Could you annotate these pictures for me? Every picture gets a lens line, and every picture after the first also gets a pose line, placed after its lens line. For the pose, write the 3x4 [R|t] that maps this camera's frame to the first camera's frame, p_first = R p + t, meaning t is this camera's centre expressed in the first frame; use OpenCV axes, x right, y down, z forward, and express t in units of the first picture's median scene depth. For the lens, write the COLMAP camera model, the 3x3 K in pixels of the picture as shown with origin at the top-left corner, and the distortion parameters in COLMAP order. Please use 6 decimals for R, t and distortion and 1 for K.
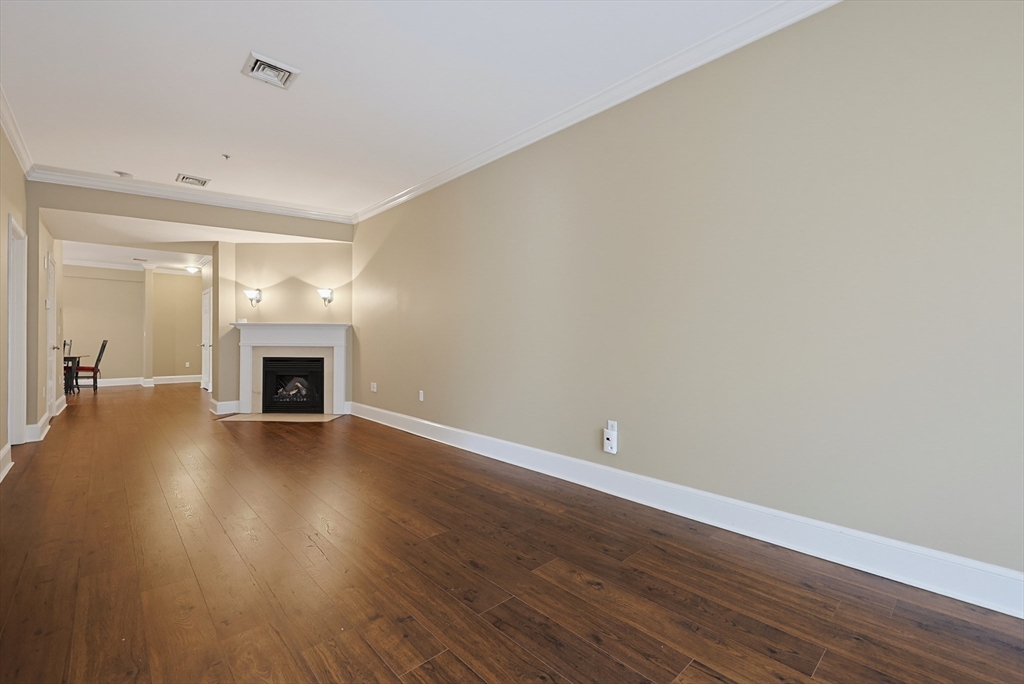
lens RADIAL K [[438.6, 0, 510.6], [0, 438.6, 335.3], [0, 0, 1]] dist [0.000027, 0.000075]
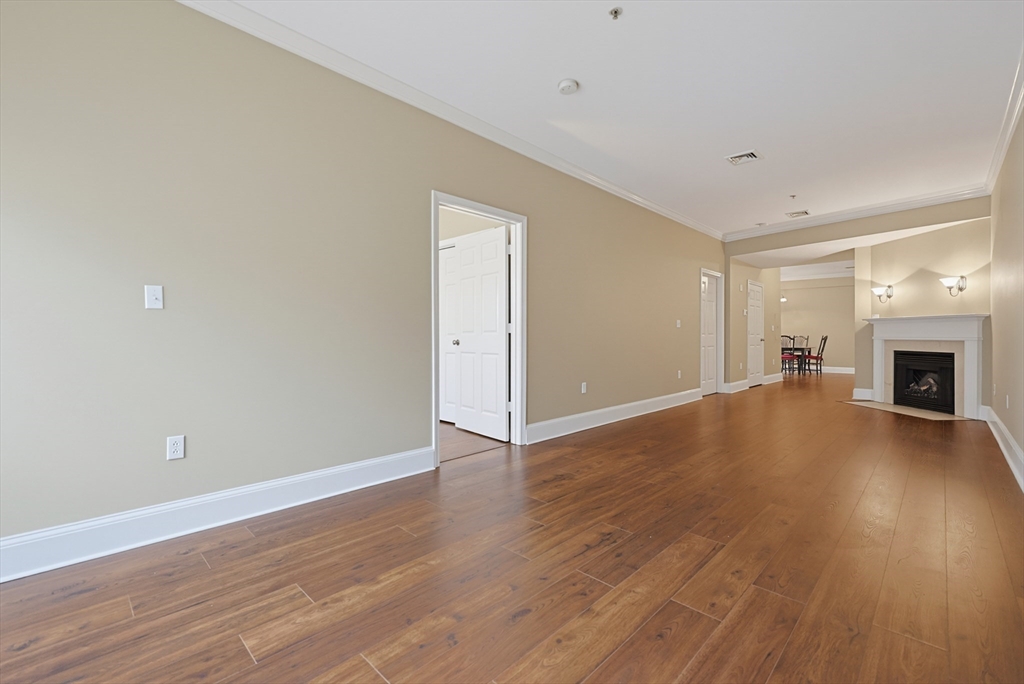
lens RADIAL K [[438.6, 0, 510.6], [0, 438.6, 335.3], [0, 0, 1]] dist [0.000027, 0.000075]
pose [[0.041311, -0.004957, -0.999134, 0.434174], [0.011231, 0.999927, -0.004496, 0.008602], [0.999083, -0.011035, 0.041363, 0.052958]]
